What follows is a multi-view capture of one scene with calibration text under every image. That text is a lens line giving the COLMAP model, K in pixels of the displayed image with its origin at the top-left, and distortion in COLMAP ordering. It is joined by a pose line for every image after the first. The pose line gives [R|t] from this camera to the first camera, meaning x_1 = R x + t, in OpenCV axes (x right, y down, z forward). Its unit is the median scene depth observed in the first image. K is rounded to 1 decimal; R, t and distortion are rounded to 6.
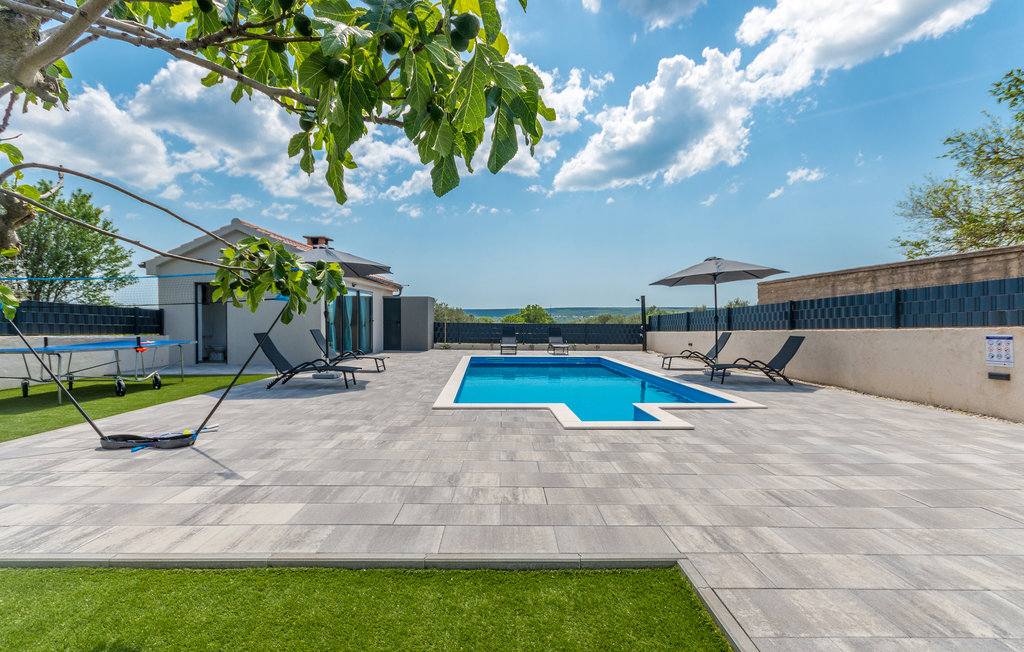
lens RADIAL K [[468.0, 0, 512.0], [0, 468.0, 326.0], [0, 0, 1]] dist [0.021232, 0.000105]
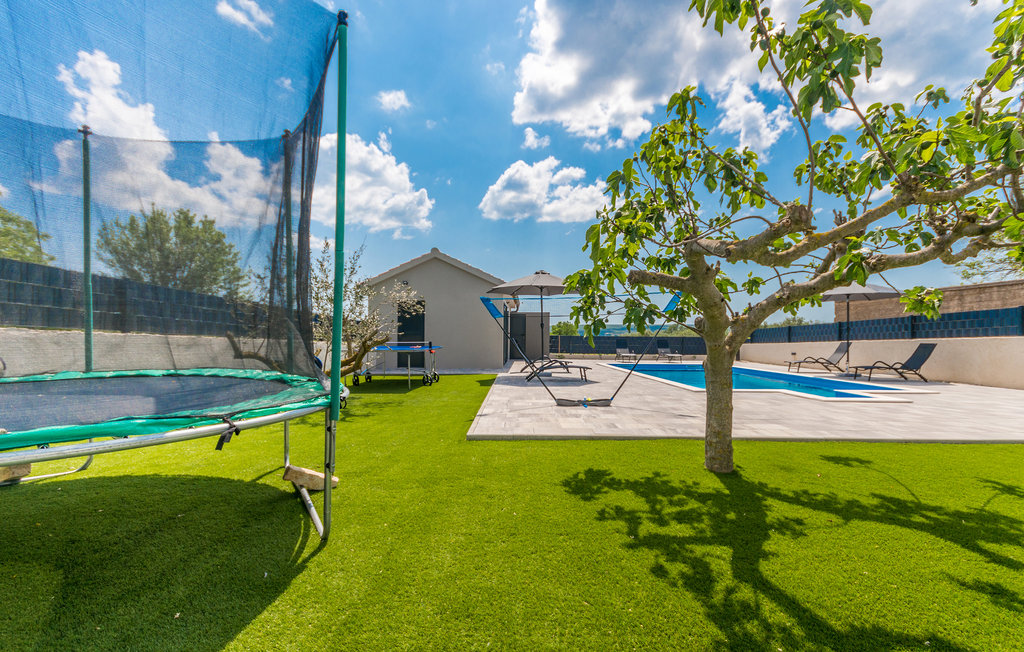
lens RADIAL K [[455.3, 0, 512.4], [0, 455.3, 352.9], [0, 0, 1]] dist [0.019911, 0.000193]
pose [[0.999719, 0.005189, -0.023115, -0.418556], [-0.004556, 0.999616, 0.027348, 0.015358], [0.023248, -0.027235, 0.999359, -0.231127]]
